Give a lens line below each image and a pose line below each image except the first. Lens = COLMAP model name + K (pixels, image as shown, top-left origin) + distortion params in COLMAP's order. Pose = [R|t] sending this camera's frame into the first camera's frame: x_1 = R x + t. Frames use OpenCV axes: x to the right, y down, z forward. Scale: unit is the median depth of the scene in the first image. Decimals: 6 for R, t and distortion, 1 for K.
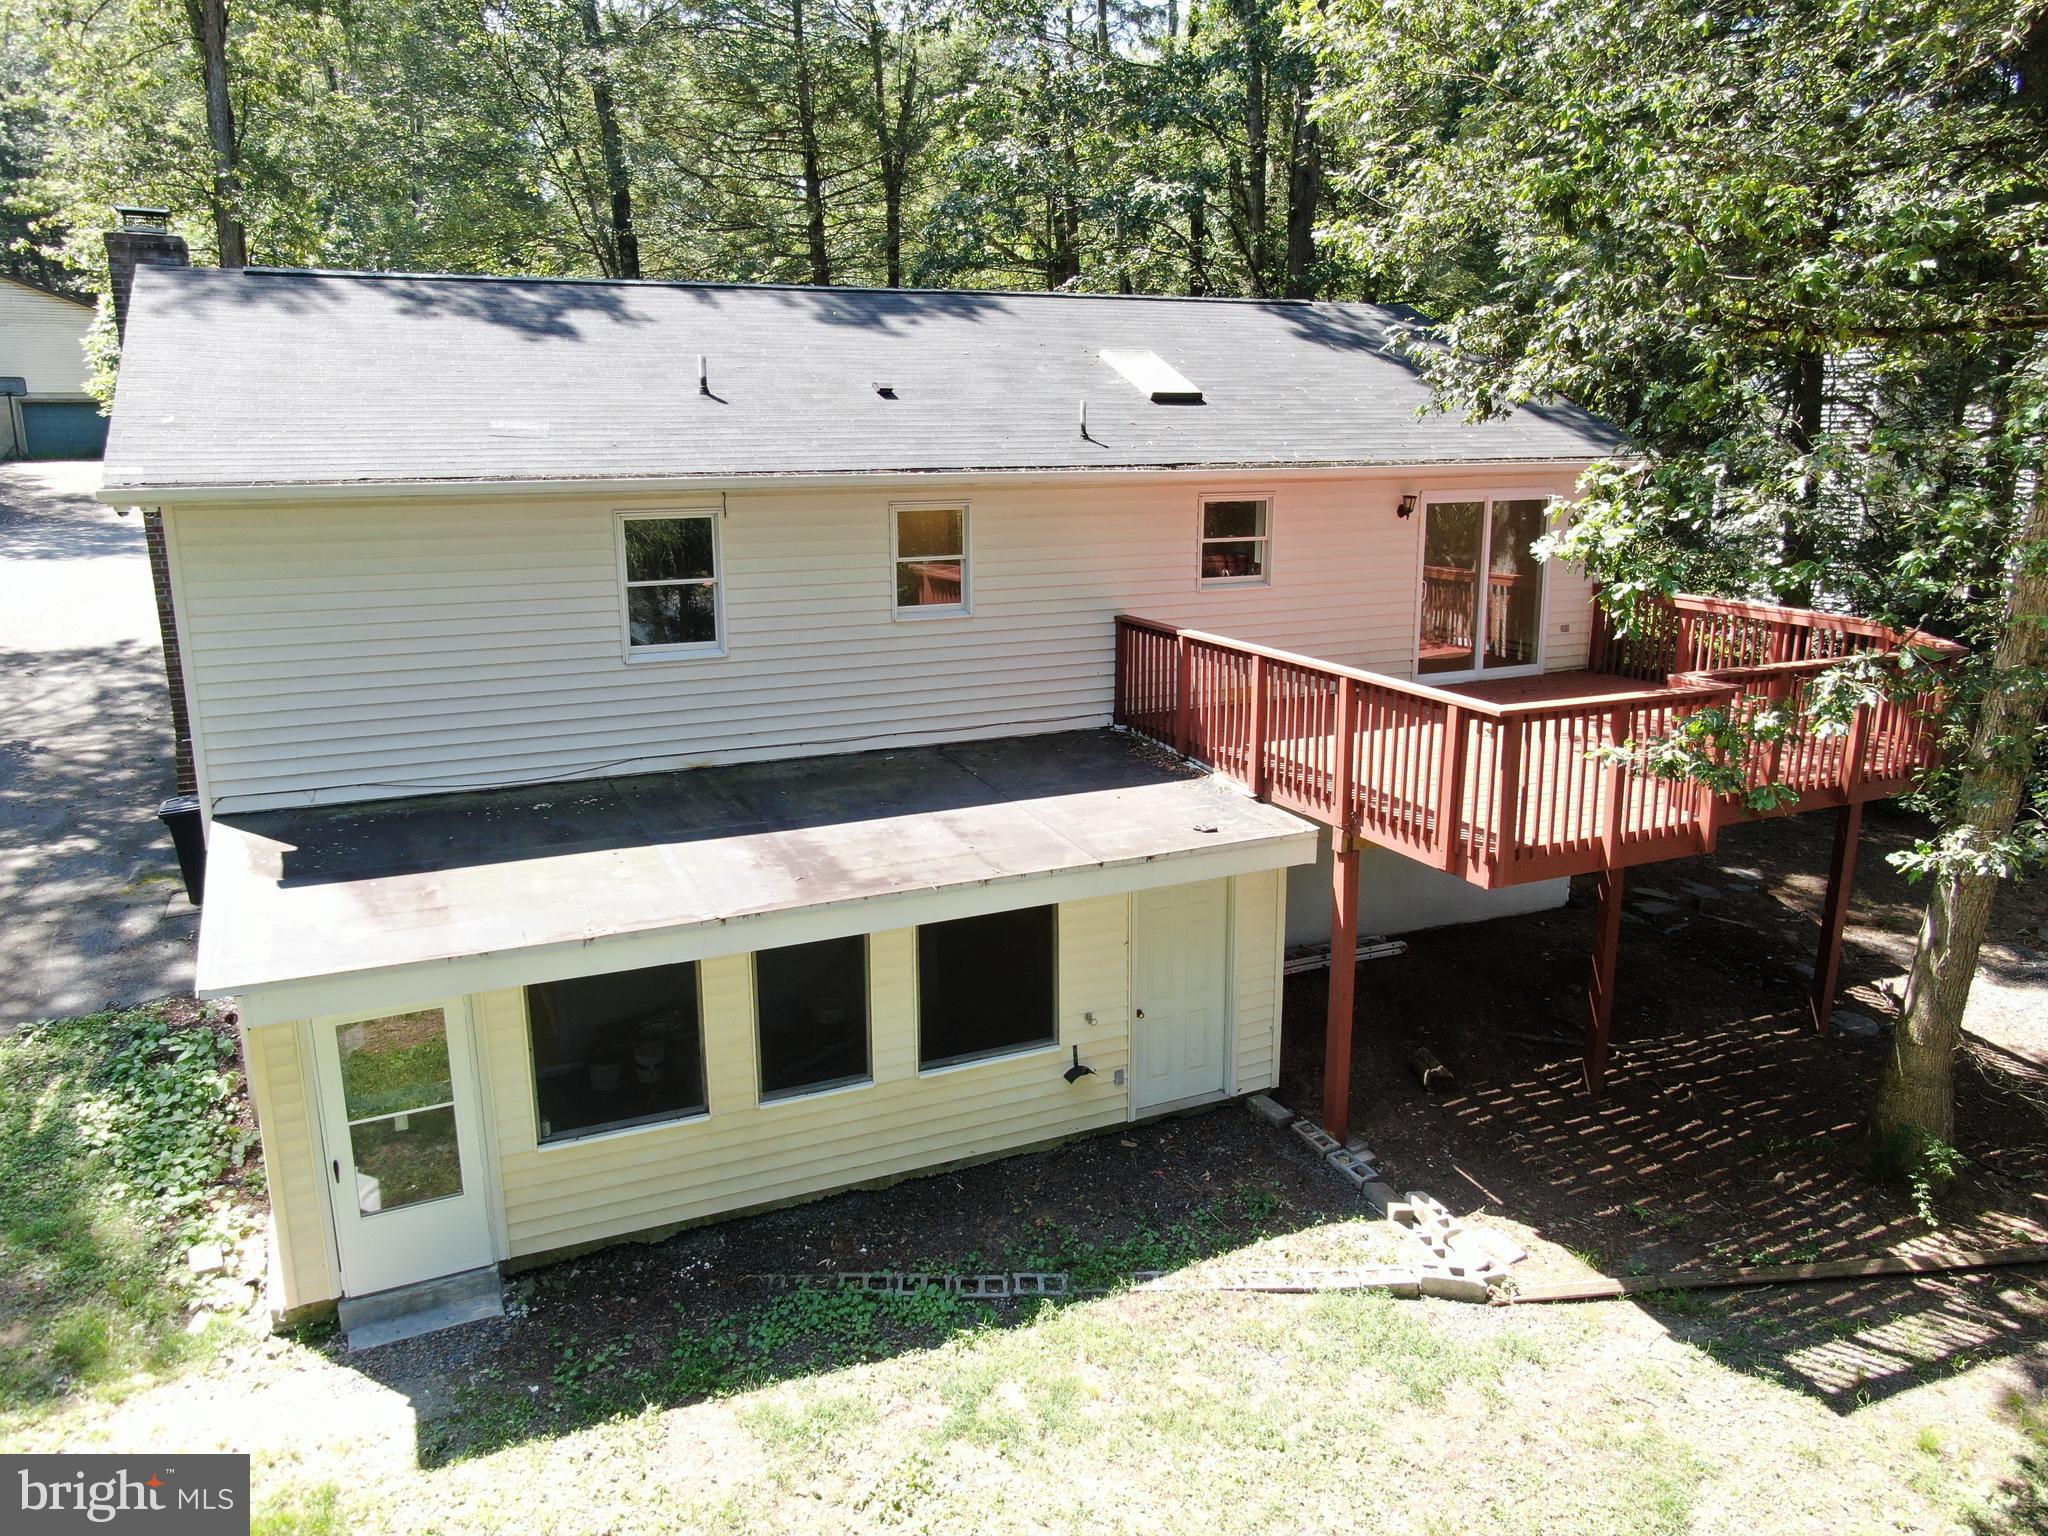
lens RADIAL K [[1572.1, 0, 1024.0], [0, 1572.1, 768.0], [0, 0, 1]] dist [-0.005617, -0.000214]
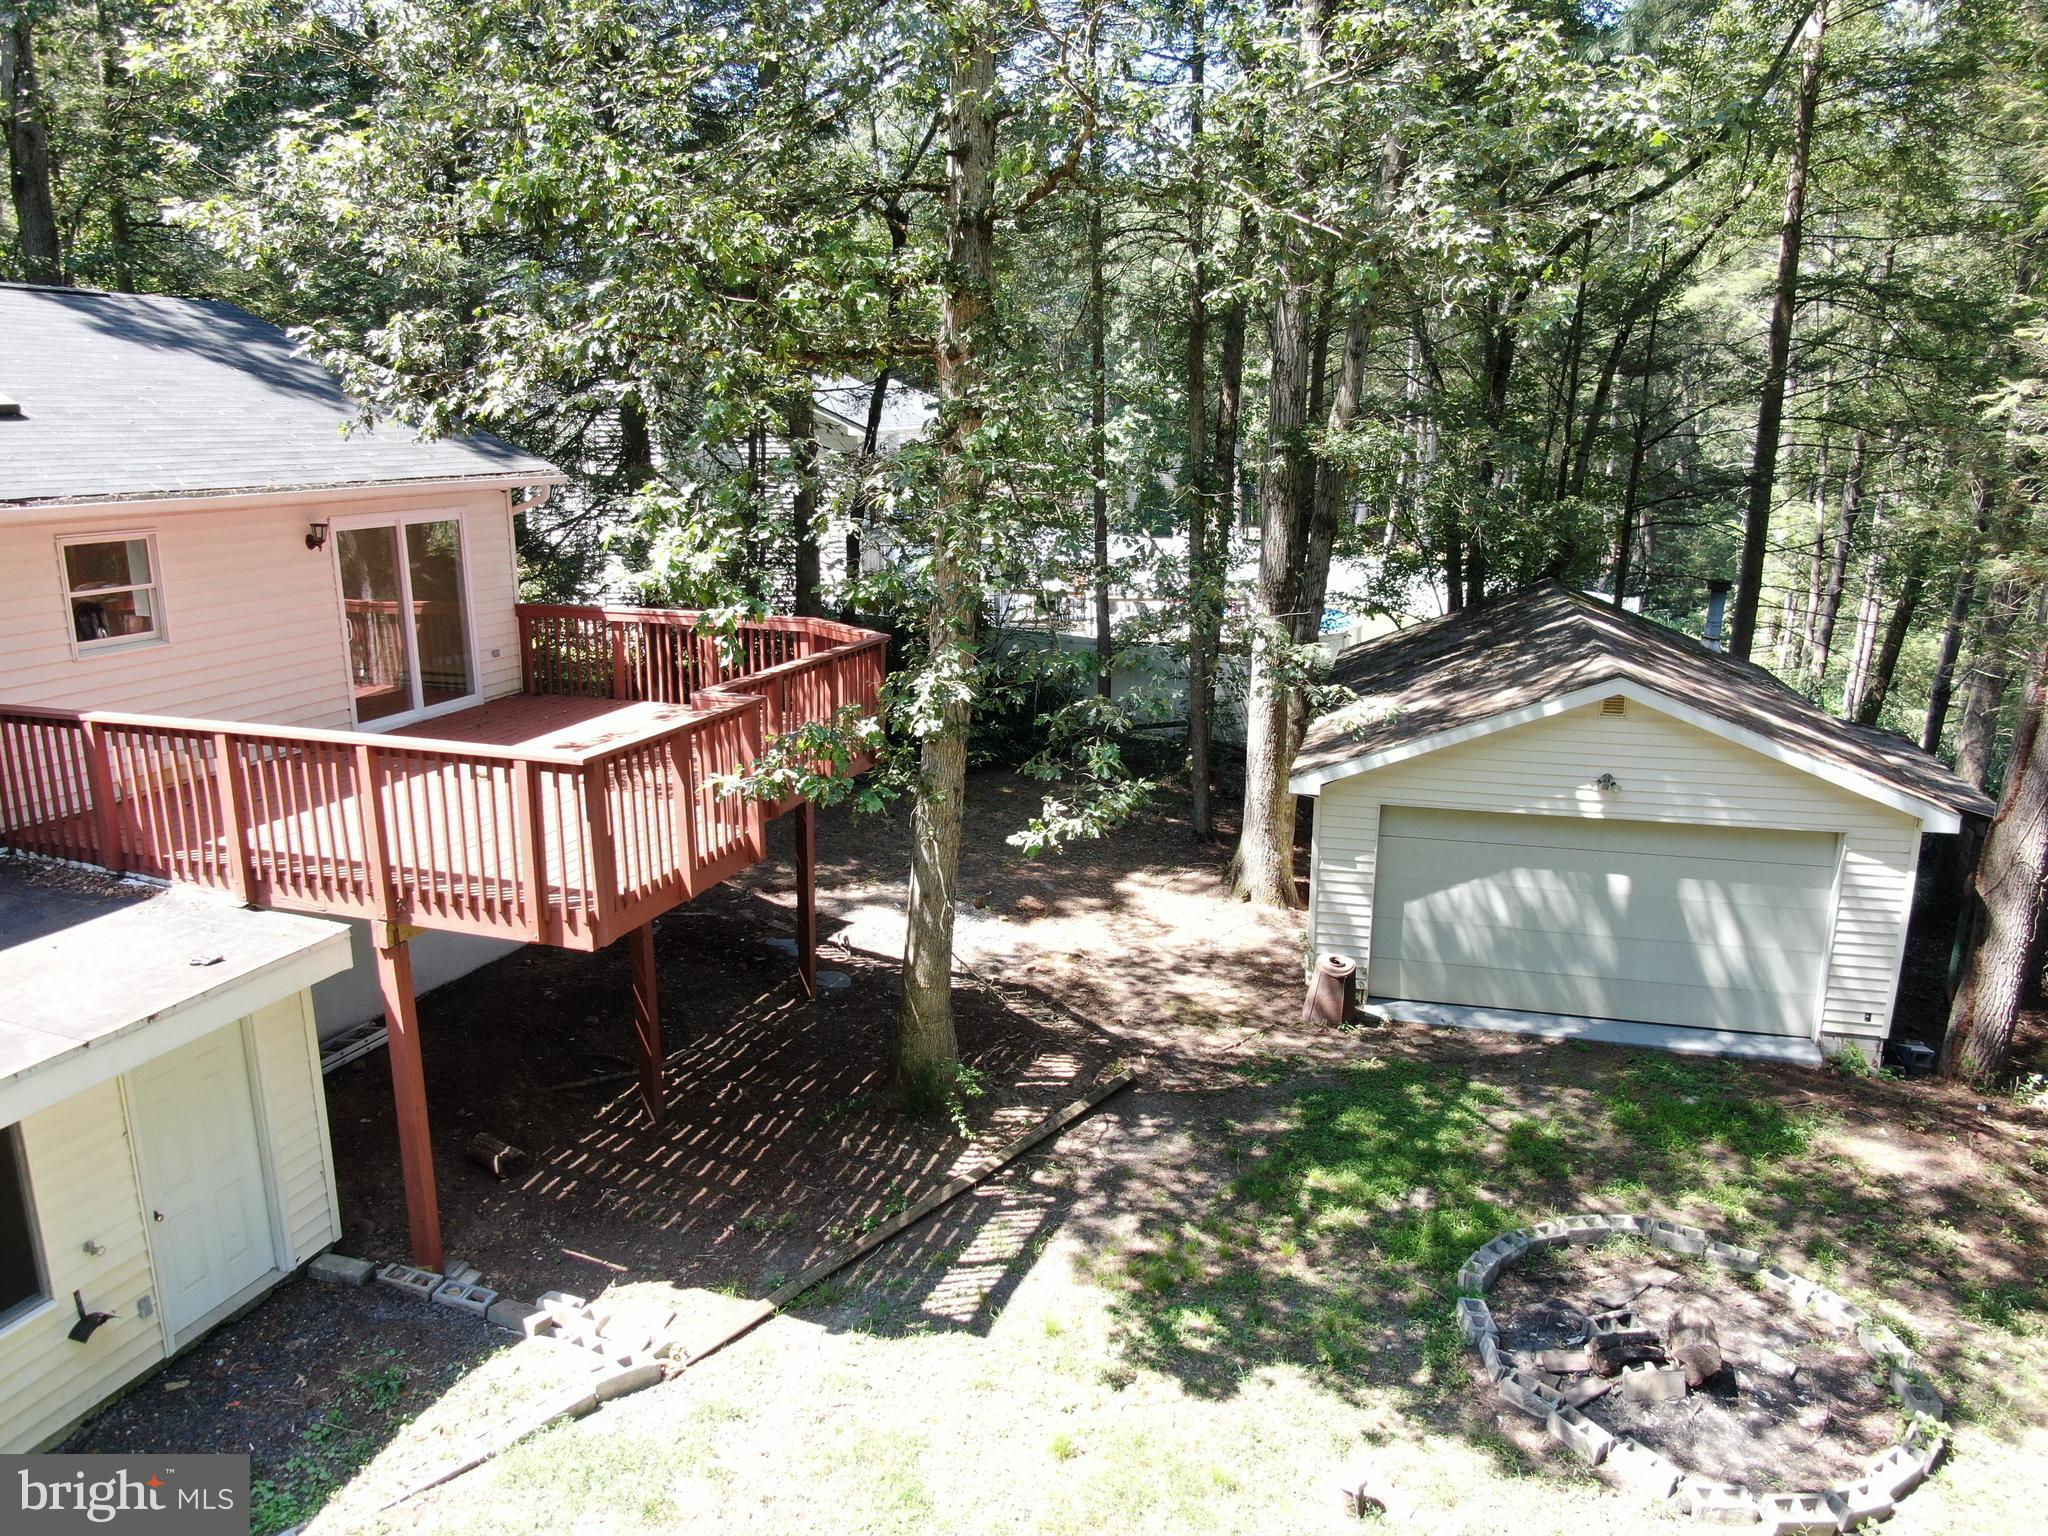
lens RADIAL K [[1512.7, 0, 1024.0], [0, 1512.7, 768.0], [0, 0, 1]] dist [-0.036585, 0.032128]
pose [[0.683138, -0.164285, 0.711571, -0.128056], [0.159863, 0.984377, 0.073795, -0.048081], [-0.712577, 0.063342, 0.698728, 0.182513]]
